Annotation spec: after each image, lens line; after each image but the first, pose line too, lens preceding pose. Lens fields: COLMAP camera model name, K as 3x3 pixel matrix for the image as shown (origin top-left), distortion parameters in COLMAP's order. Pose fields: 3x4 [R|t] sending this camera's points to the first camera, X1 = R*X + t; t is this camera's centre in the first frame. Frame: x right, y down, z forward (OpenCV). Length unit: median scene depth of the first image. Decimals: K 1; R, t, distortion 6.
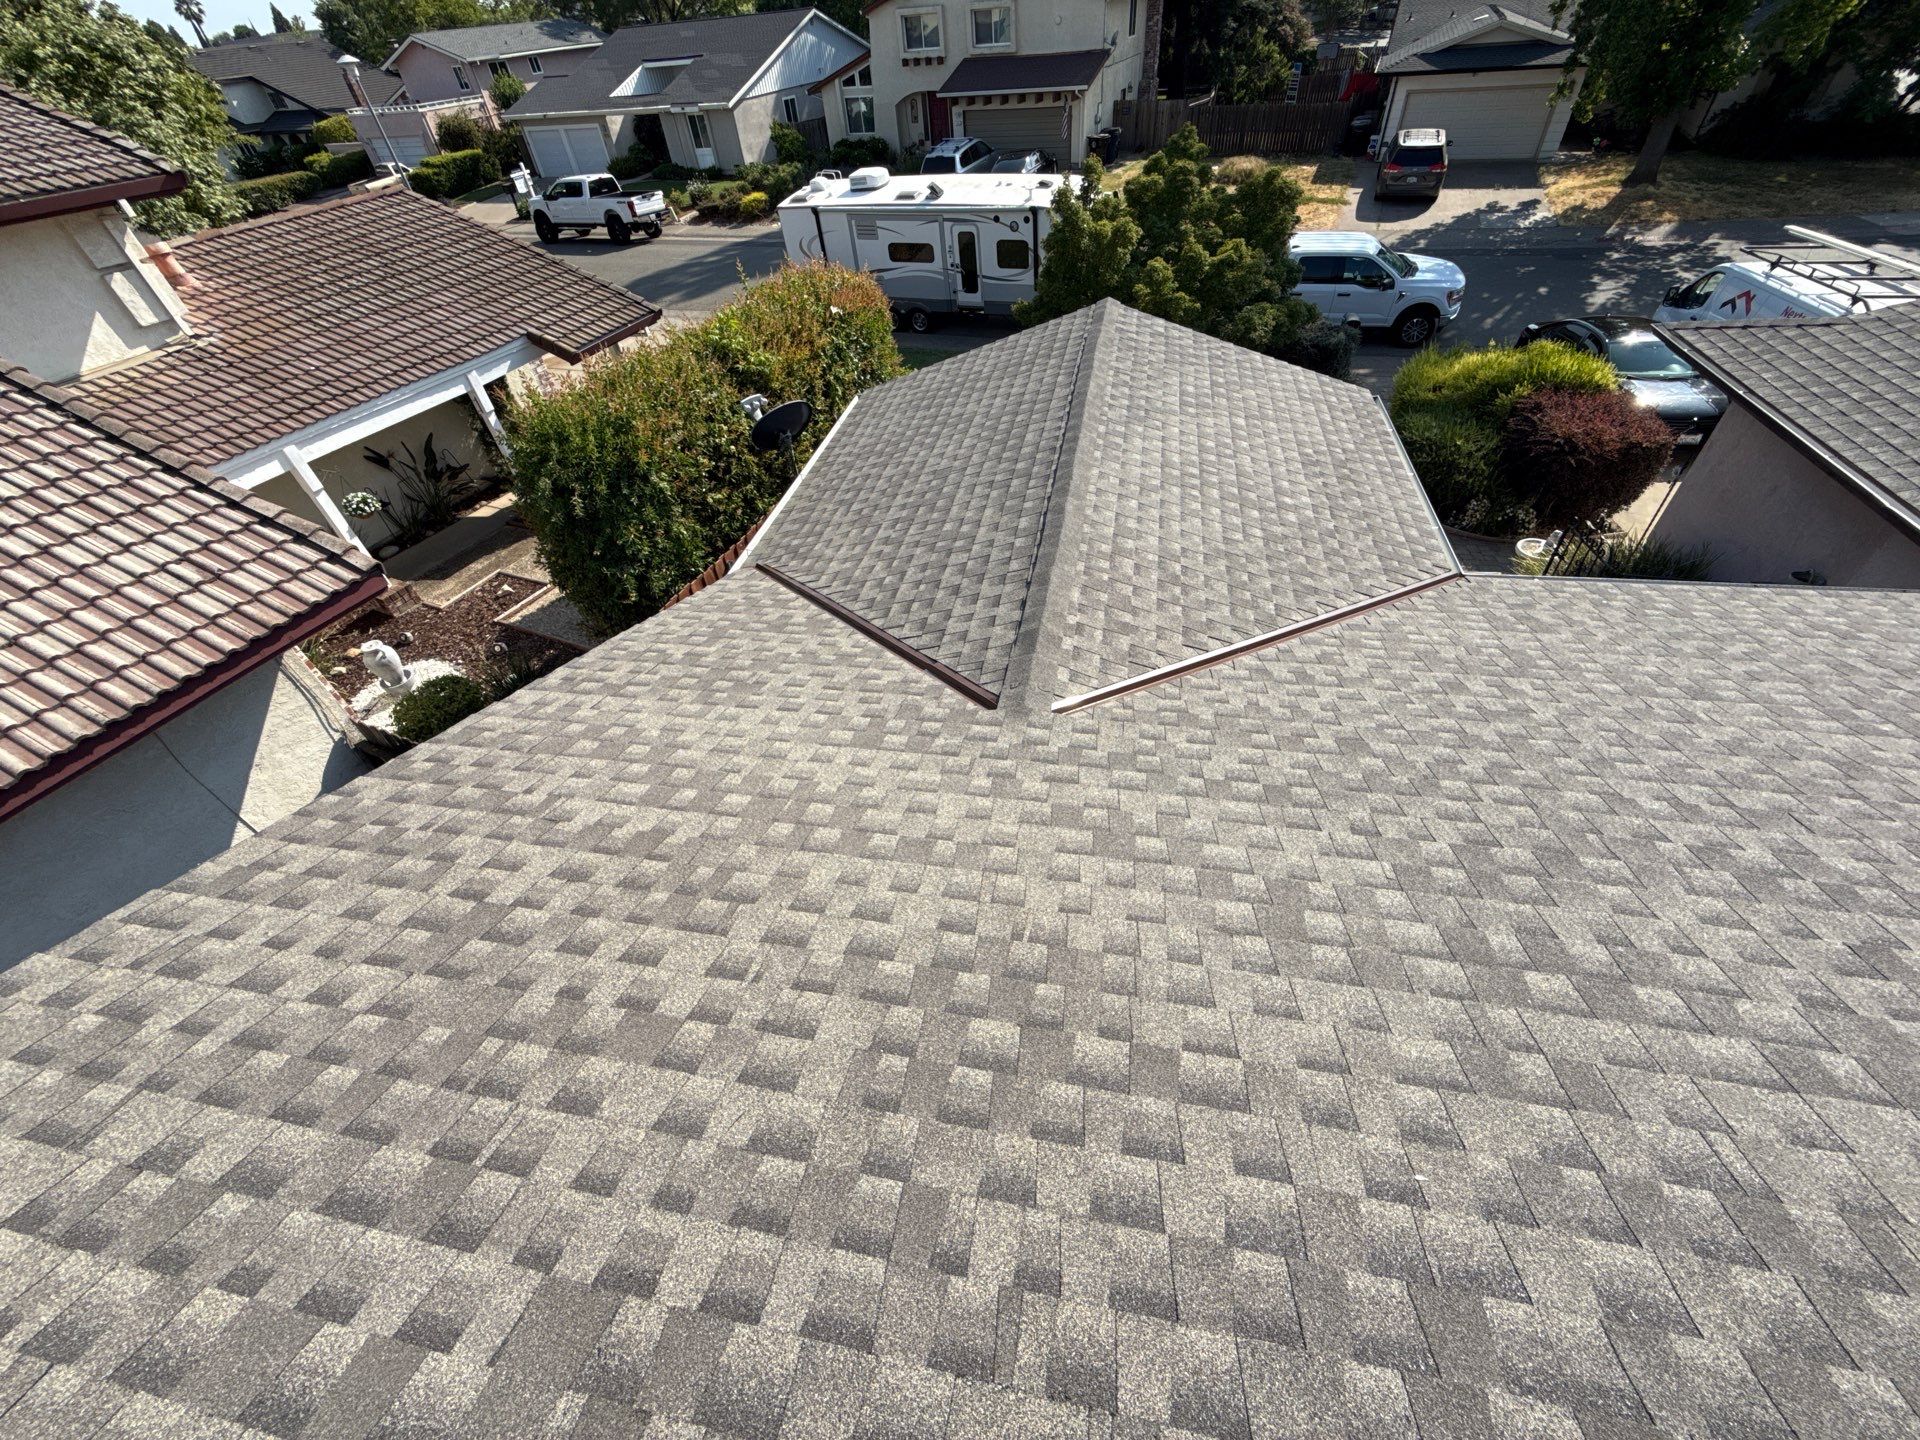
lens RADIAL K [[763.8, 0, 957.1], [0, 763.8, 722.1], [0, 0, 1]] dist [-0.001700, 0.000485]
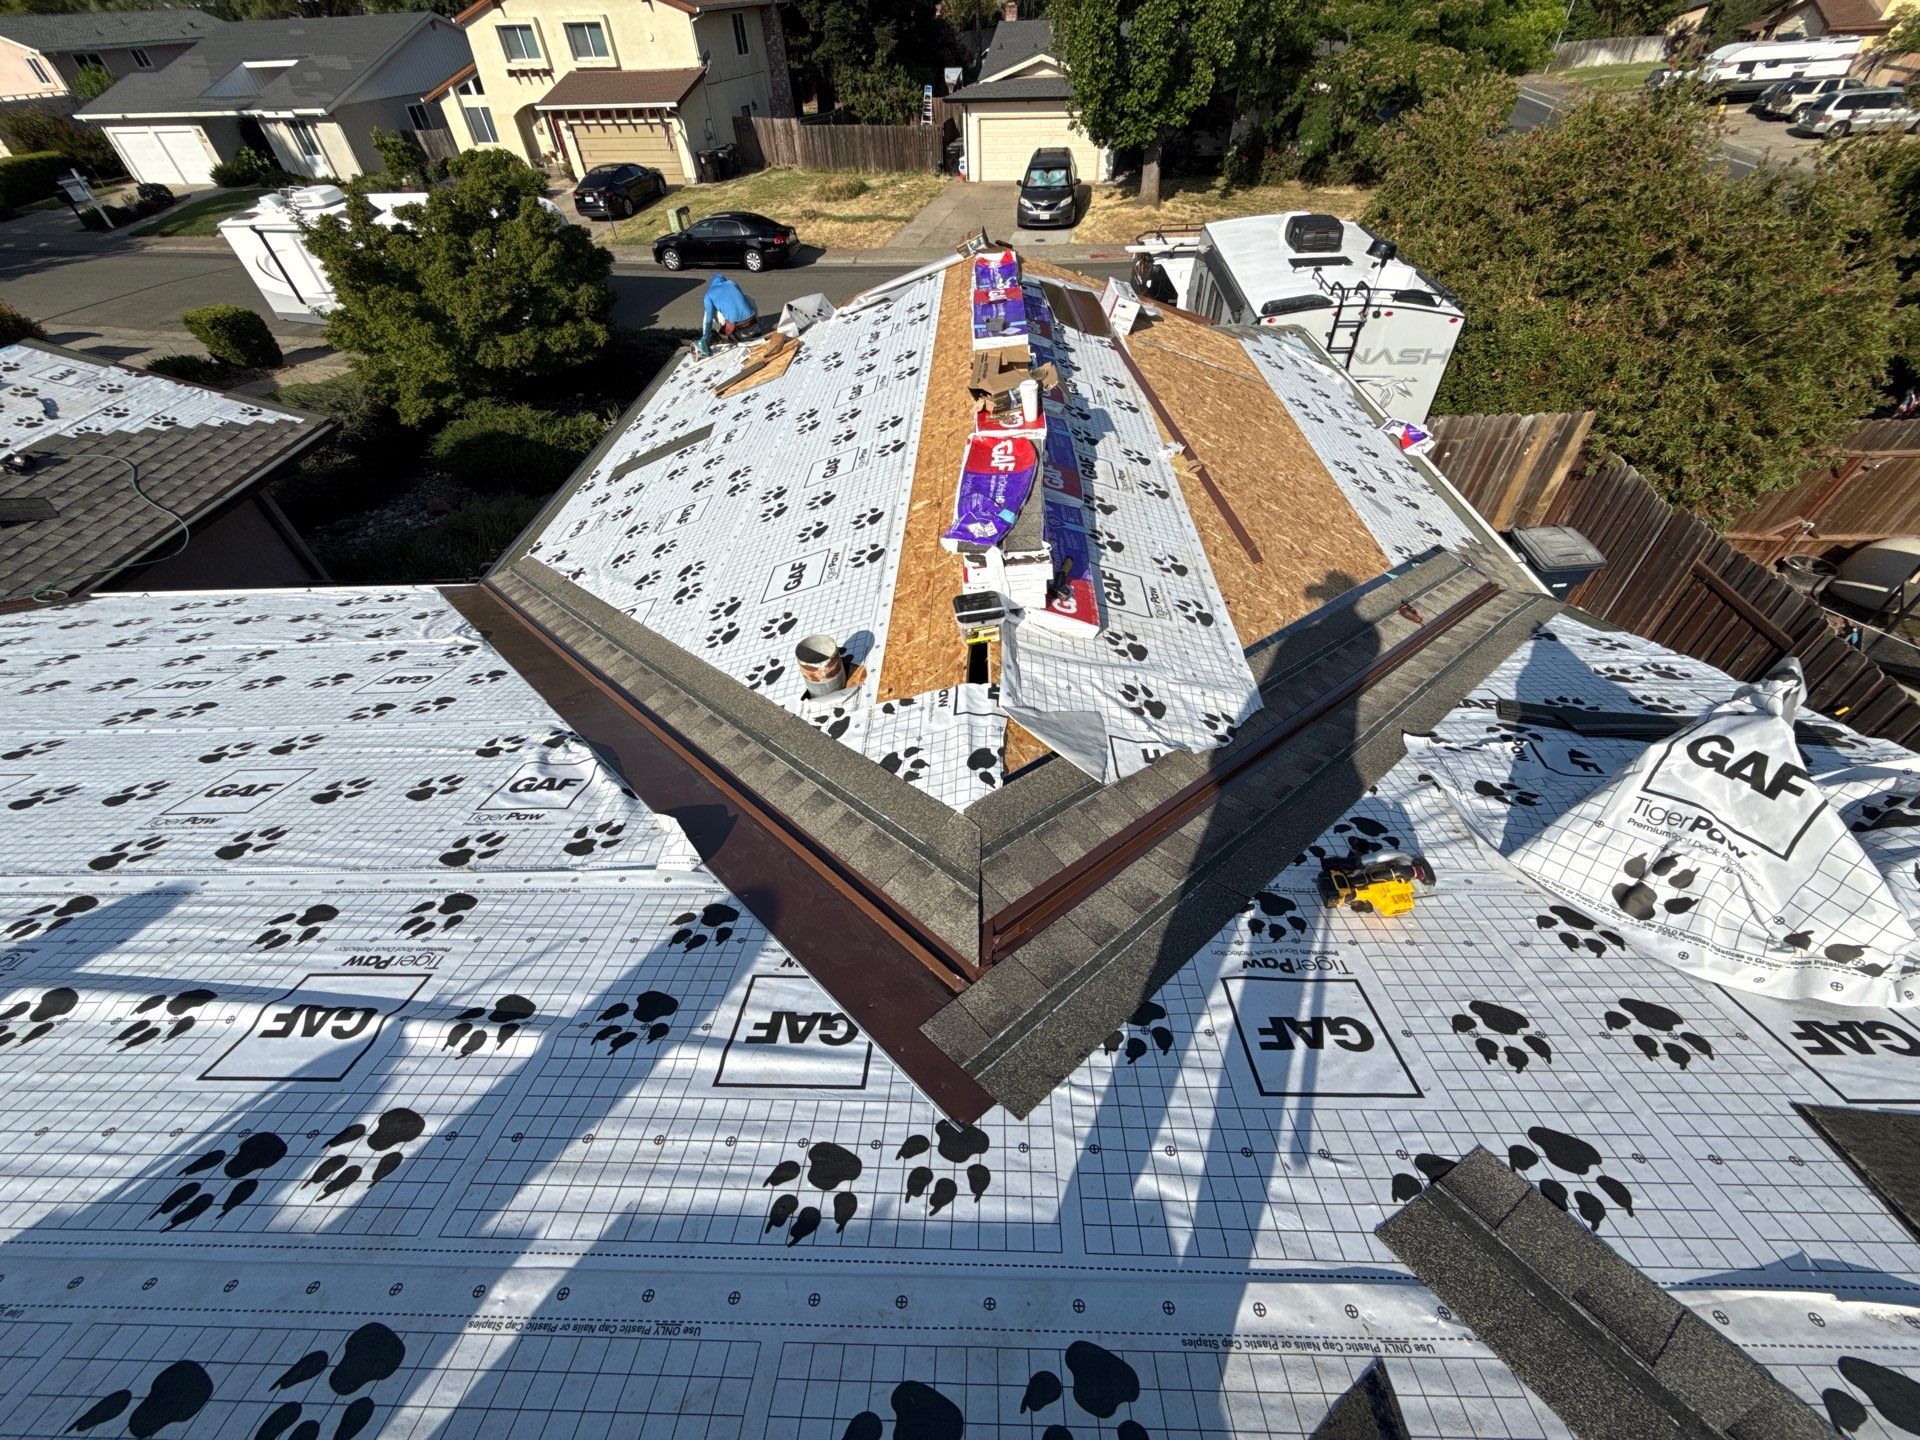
lens RADIAL K [[763.8, 0, 953.3], [0, 763.8, 722.7], [0, 0, 1]] dist [-0.001700, 0.000485]
pose [[0.984398, -0.092224, 0.149848, 0.247526], [0.093209, 0.995646, 0.000455, 0.015073], [-0.149238, 0.013520, 0.988709, -0.036495]]
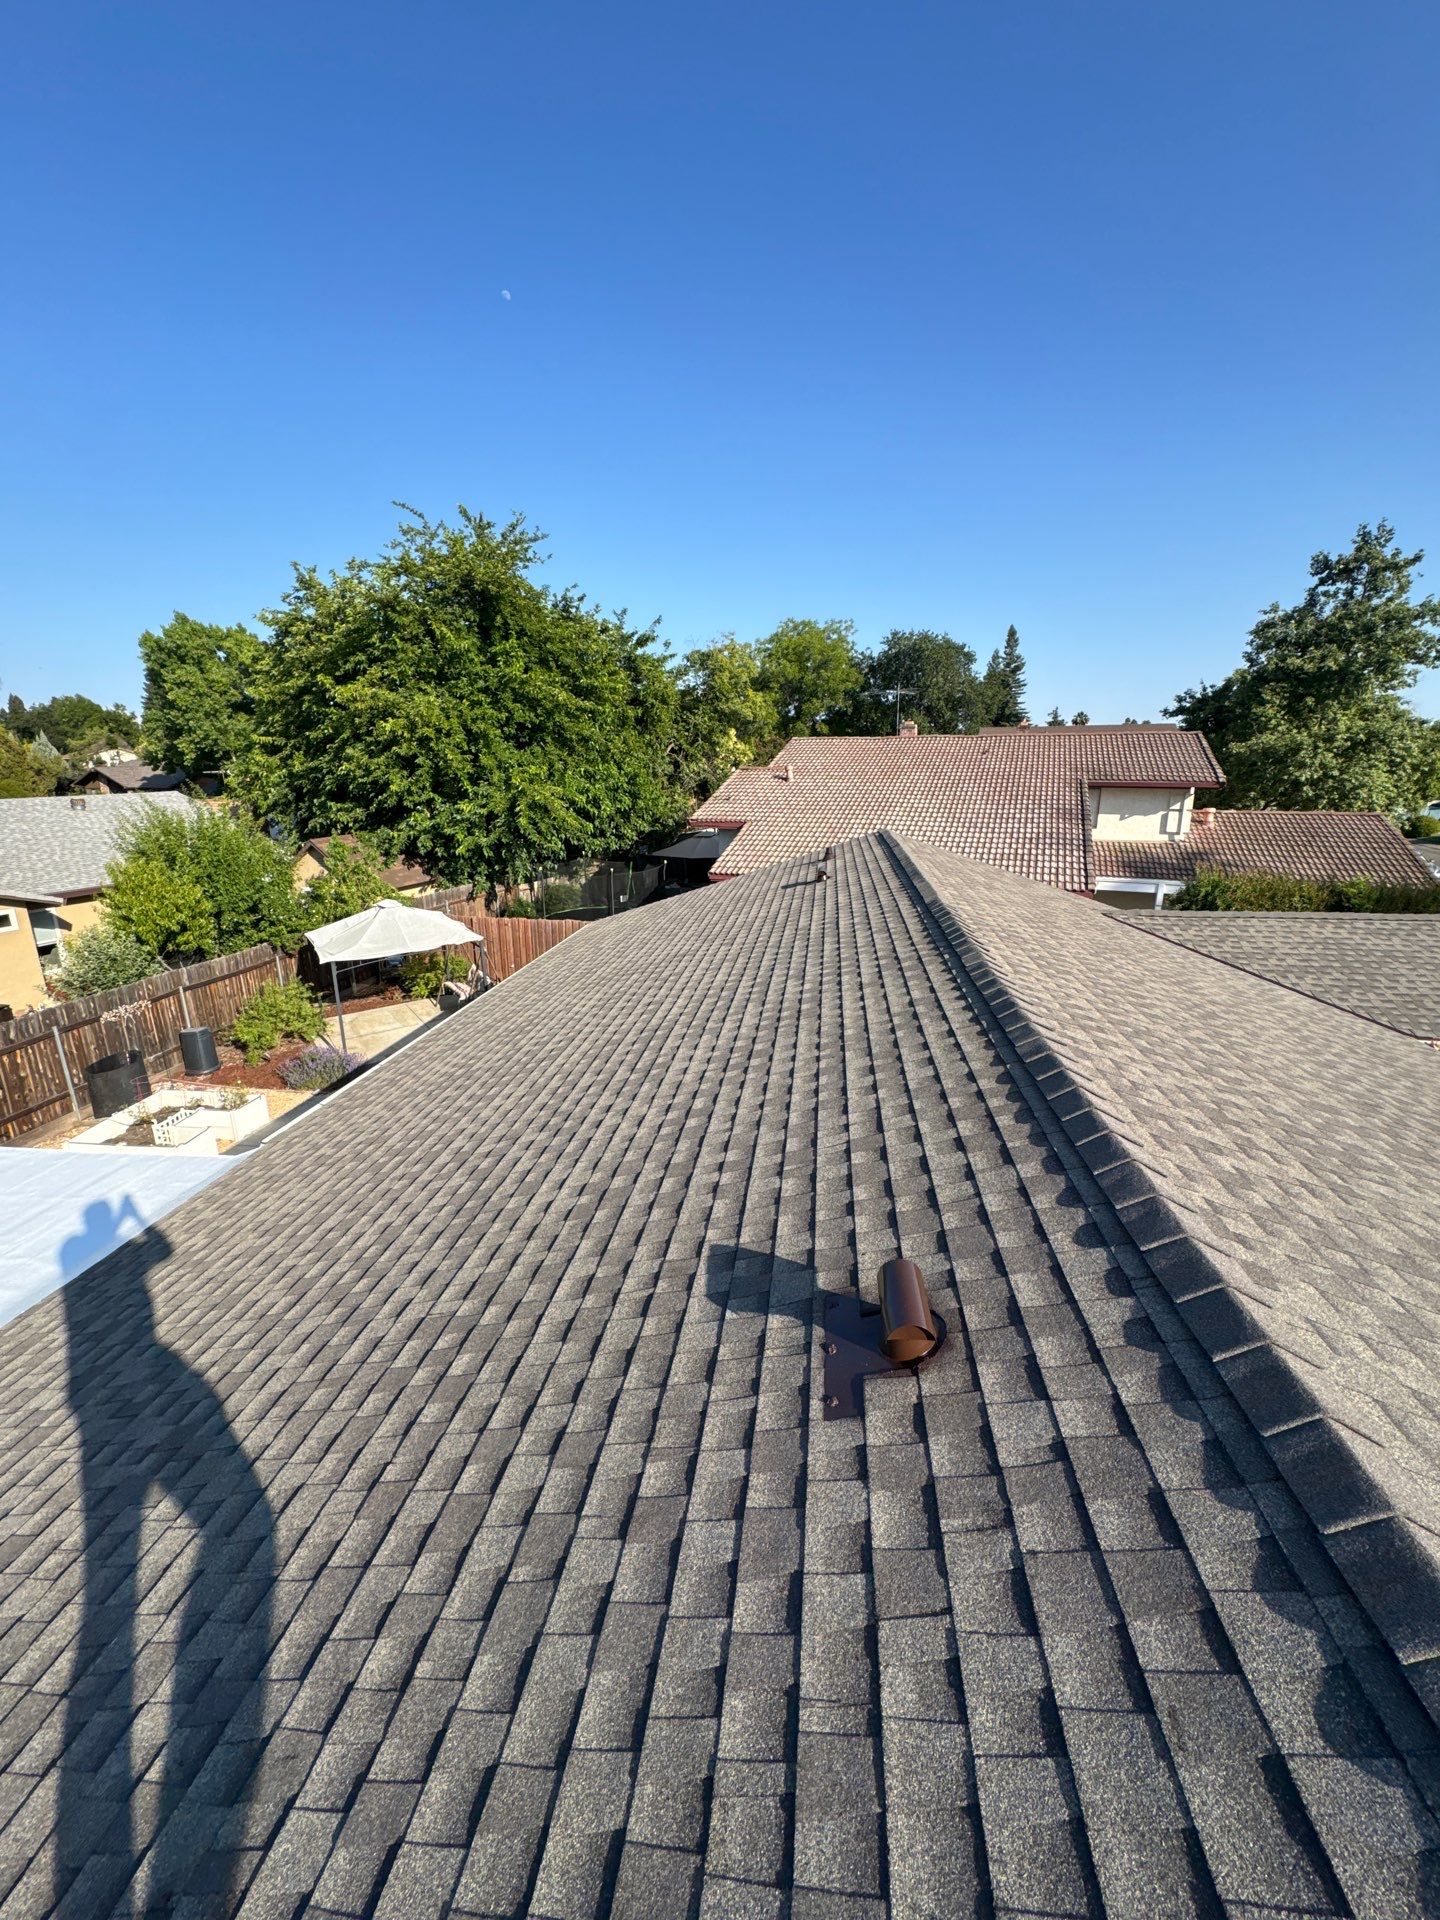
lens RADIAL K [[763.8, 0, 721.8], [0, 763.8, 960.1], [0, 0, 1]] dist [-0.001700, 0.000485]
pose [[0.059276, 0.330134, -0.942071, 0.294568], [-0.692023, 0.693742, 0.199568, 0.056044], [0.719438, 0.640105, 0.269582, -0.085782]]
